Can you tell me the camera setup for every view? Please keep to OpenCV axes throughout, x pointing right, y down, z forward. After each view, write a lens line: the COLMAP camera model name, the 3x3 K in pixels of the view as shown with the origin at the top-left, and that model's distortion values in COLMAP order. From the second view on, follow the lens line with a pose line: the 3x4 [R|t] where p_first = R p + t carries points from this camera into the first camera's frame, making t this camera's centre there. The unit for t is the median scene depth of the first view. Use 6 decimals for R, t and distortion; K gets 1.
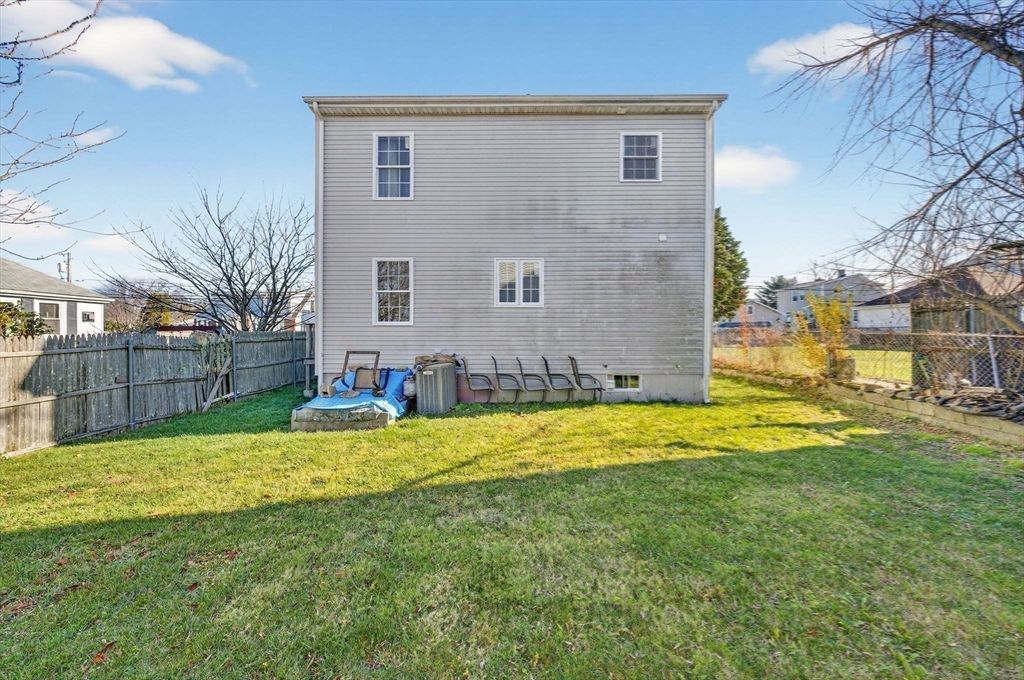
lens RADIAL K [[346.1, 0, 518.8], [0, 346.1, 334.0], [0, 0, 1]] dist [-0.005094, -0.000094]
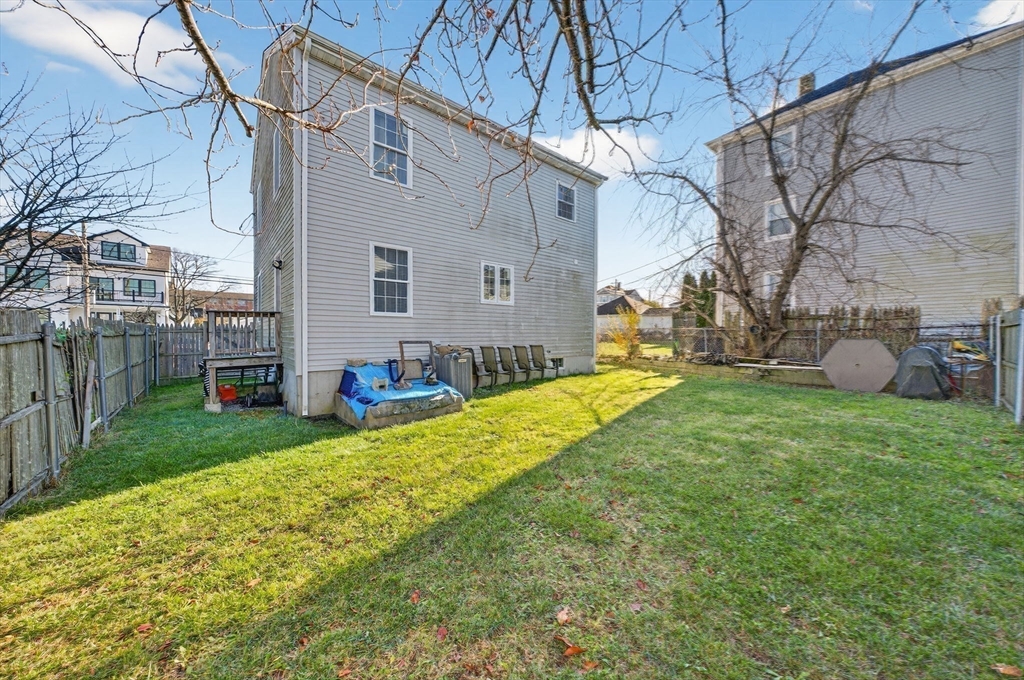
lens RADIAL K [[346.1, 0, 514.5], [0, 346.1, 340.1], [0, 0, 1]] dist [-0.005094, -0.000094]
pose [[0.762049, -0.010638, 0.647432, -0.724152], [0.001237, 0.999887, 0.014972, 0.027060], [-0.647518, -0.010608, 0.761977, 0.055329]]
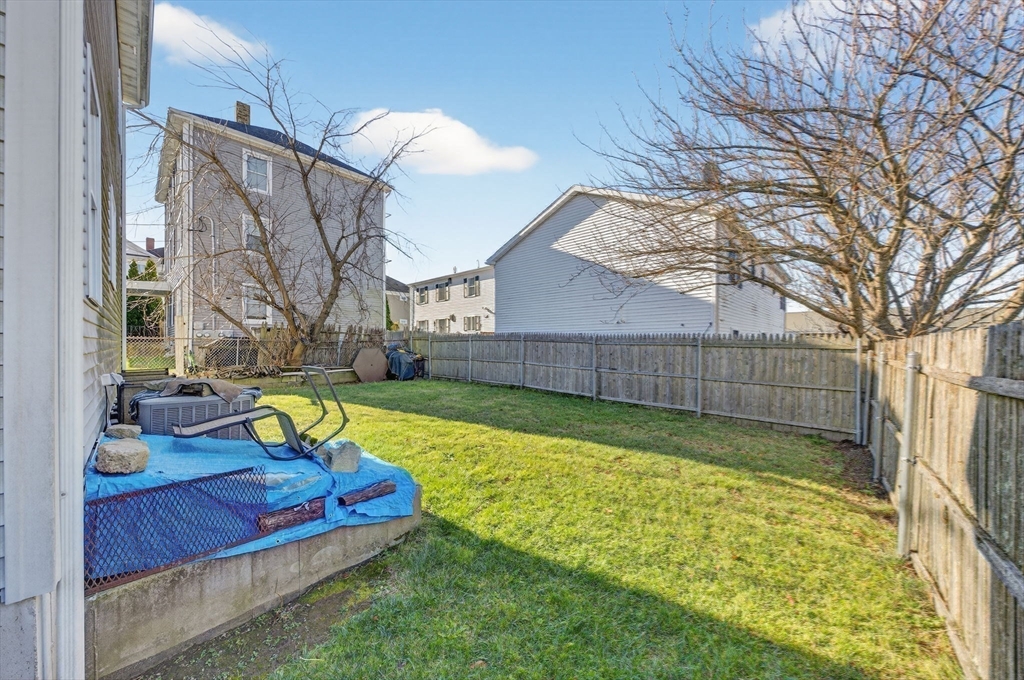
lens RADIAL K [[346.1, 0, 509.9], [0, 346.1, 344.4], [0, 0, 1]] dist [-0.005094, -0.000094]
pose [[-0.731328, -0.007202, 0.681988, -0.841082], [0.000848, 0.999934, 0.011470, 0.003545], [-0.682025, 0.008967, -0.731274, 1.001053]]
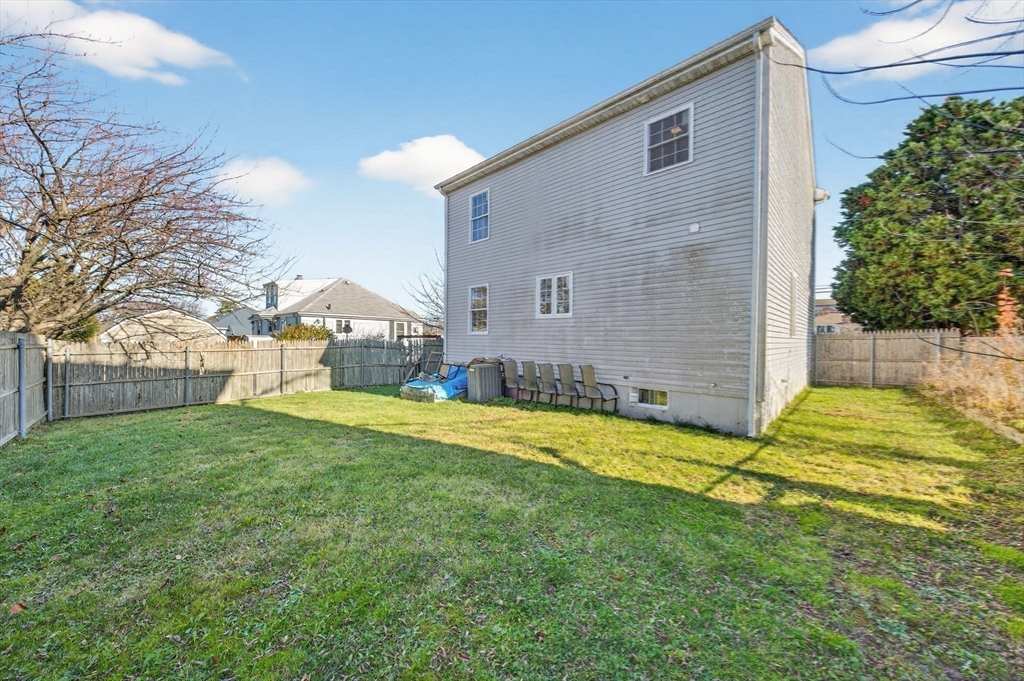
lens RADIAL K [[346.1, 0, 518.0], [0, 346.1, 340.2], [0, 0, 1]] dist [-0.005094, -0.000094]
pose [[0.742561, 0.009296, -0.669714, 0.658593], [-0.014062, 0.999900, -0.001713, -0.003007], [0.669631, 0.010690, 0.742617, 0.103427]]
